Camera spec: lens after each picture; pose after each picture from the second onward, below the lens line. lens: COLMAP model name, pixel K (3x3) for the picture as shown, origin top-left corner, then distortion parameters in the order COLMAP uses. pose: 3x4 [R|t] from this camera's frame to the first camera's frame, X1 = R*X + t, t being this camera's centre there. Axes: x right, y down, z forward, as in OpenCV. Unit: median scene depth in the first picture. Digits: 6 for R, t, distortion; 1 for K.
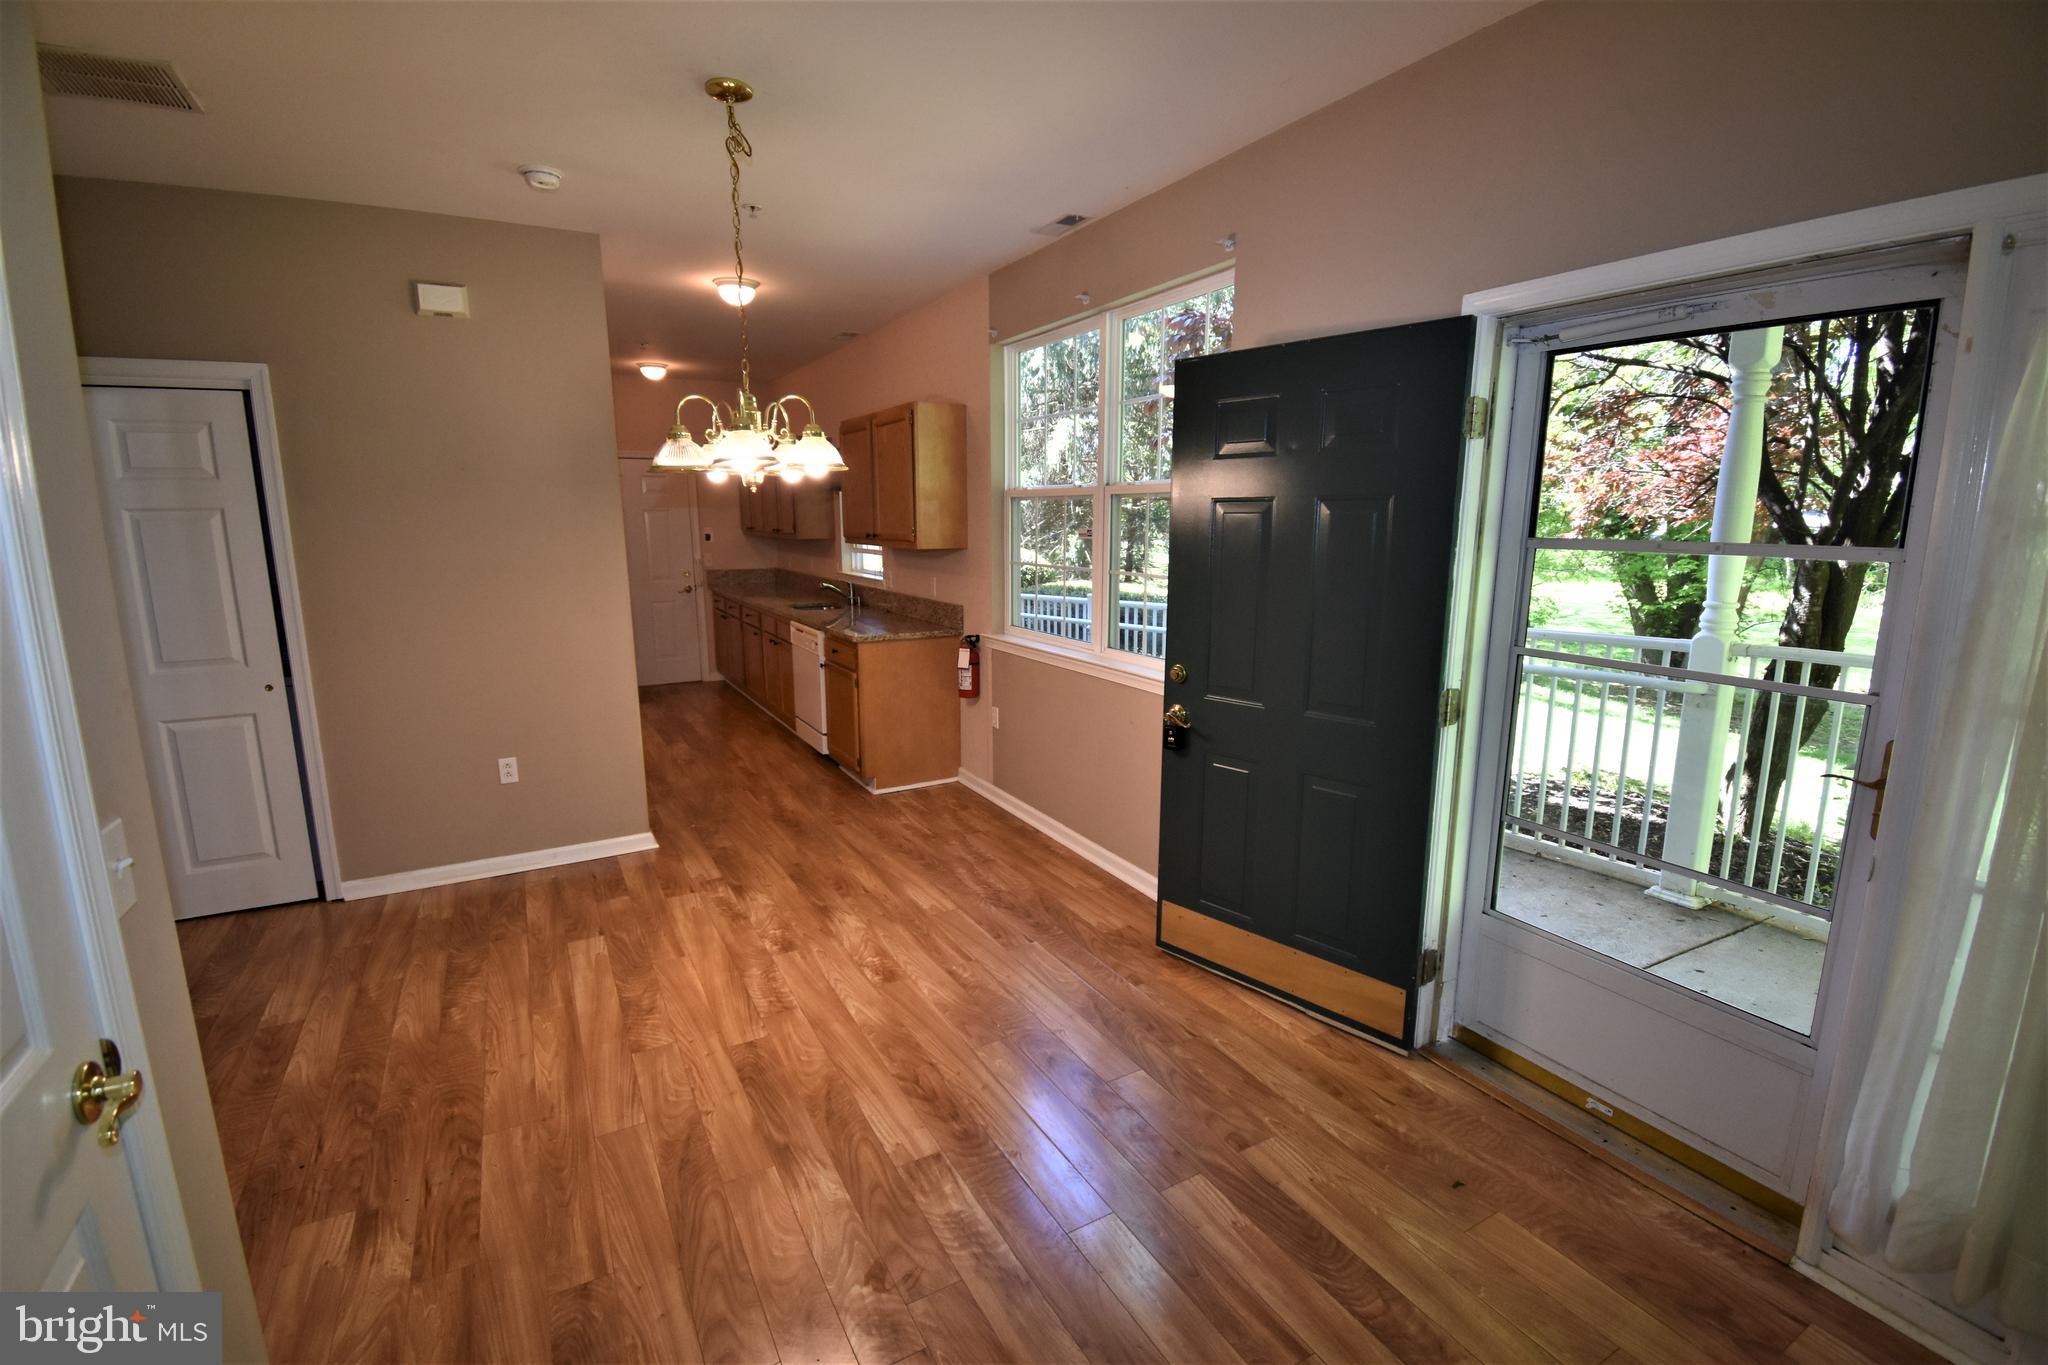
lens RADIAL K [[911.4, 0, 1019.7], [0, 911.4, 683.1], [0, 0, 1]] dist [0.000443, -0.002078]
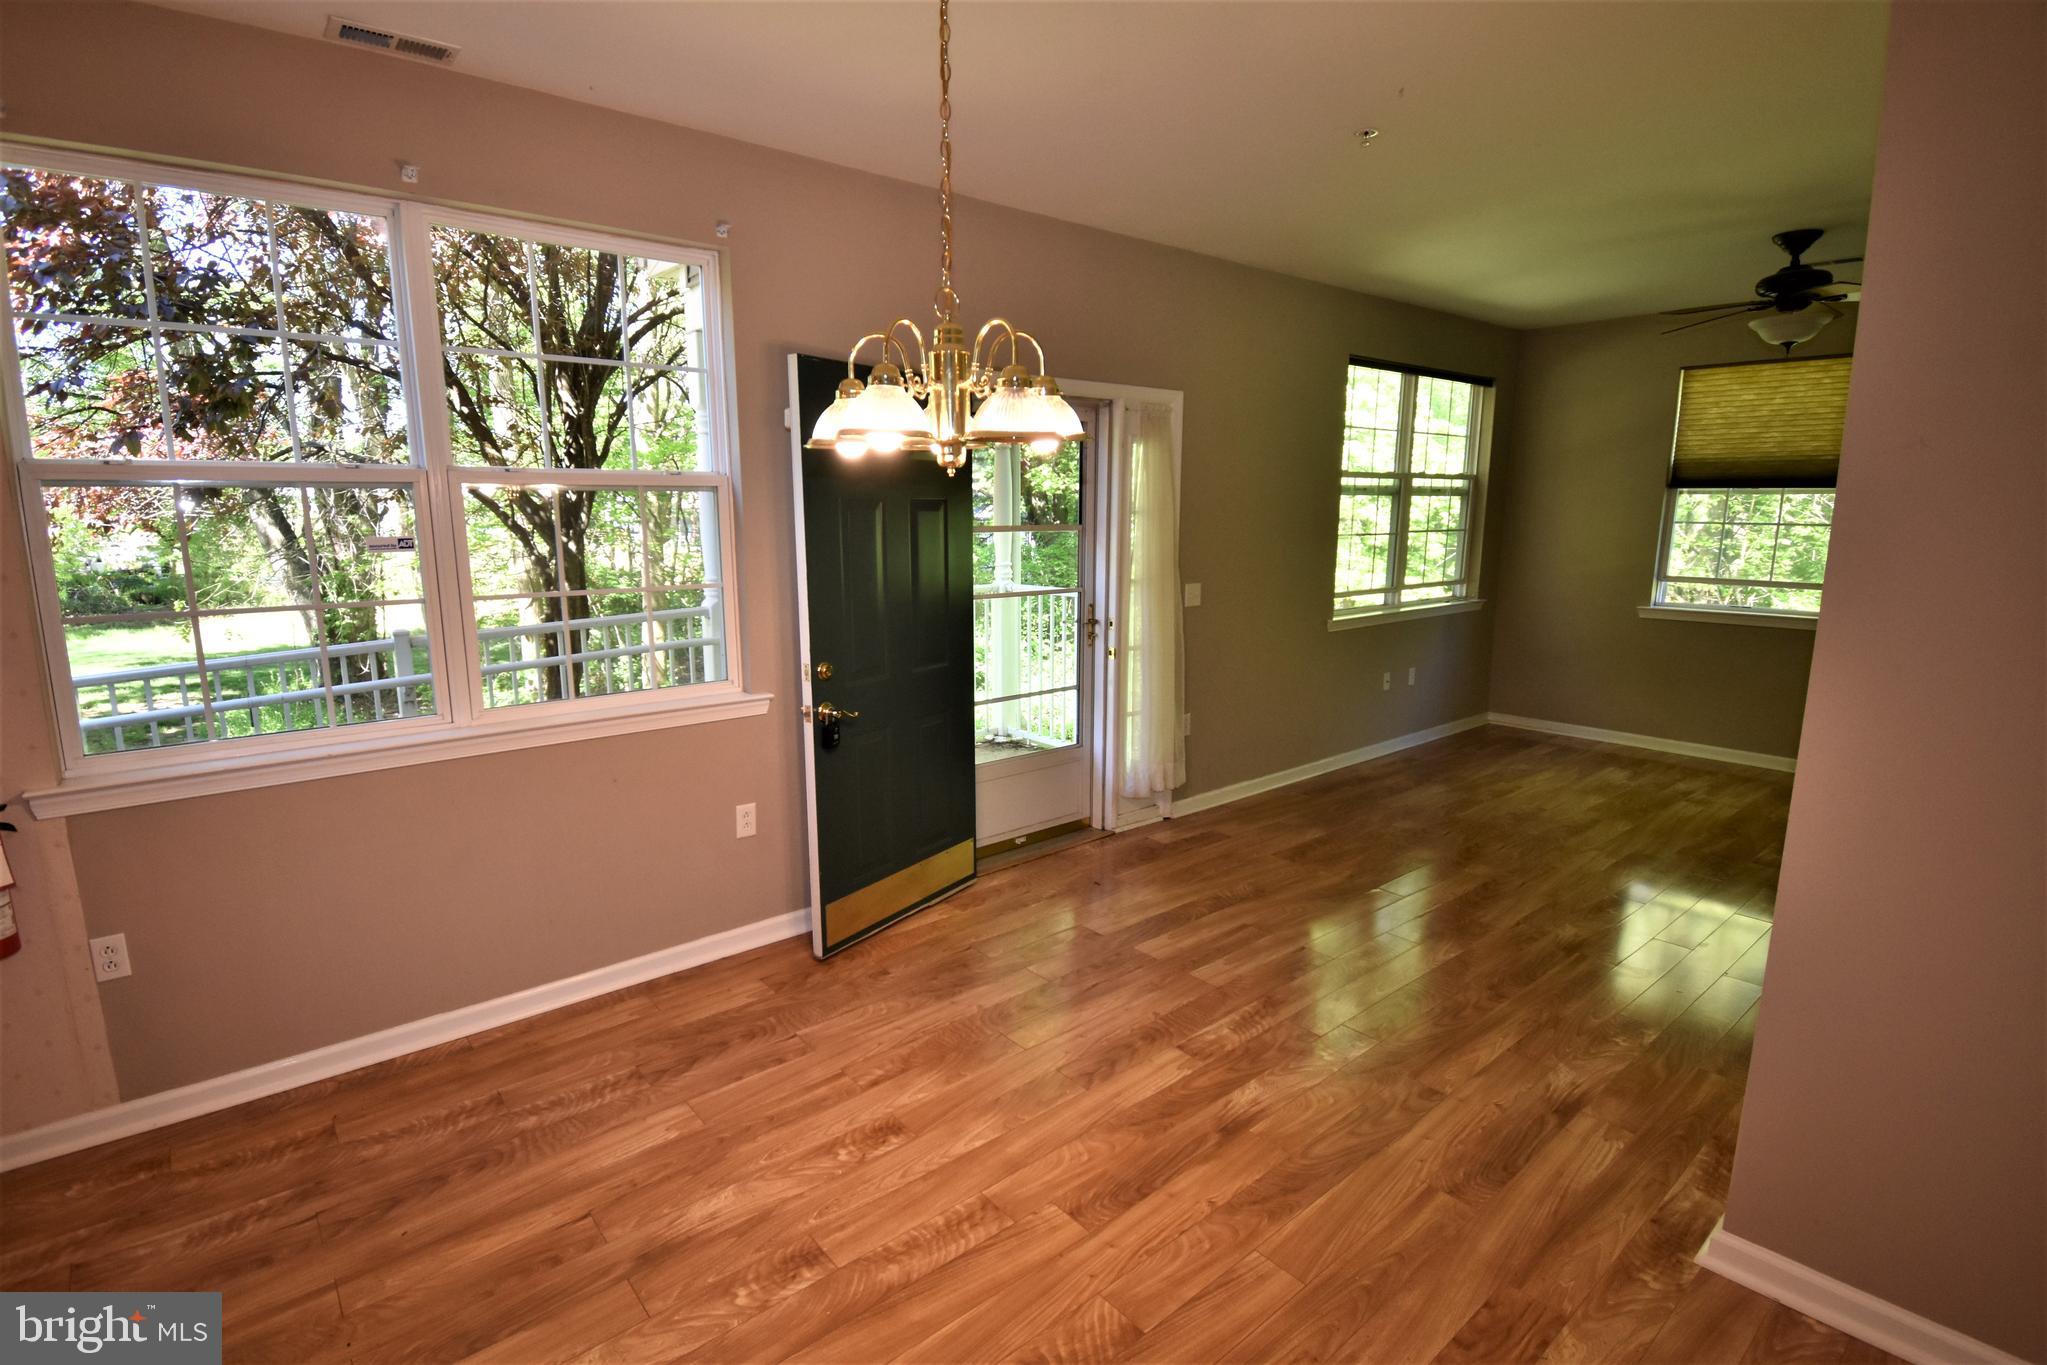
lens RADIAL K [[911.0, 0, 1026.3], [0, 911.0, 669.8], [0, 0, 1]] dist [0.000443, -0.002078]
pose [[-0.172183, -0.169430, 0.970385, -0.837899], [0.188405, 0.961247, 0.201264, -0.171629], [-0.966880, 0.217480, -0.133589, 0.928178]]
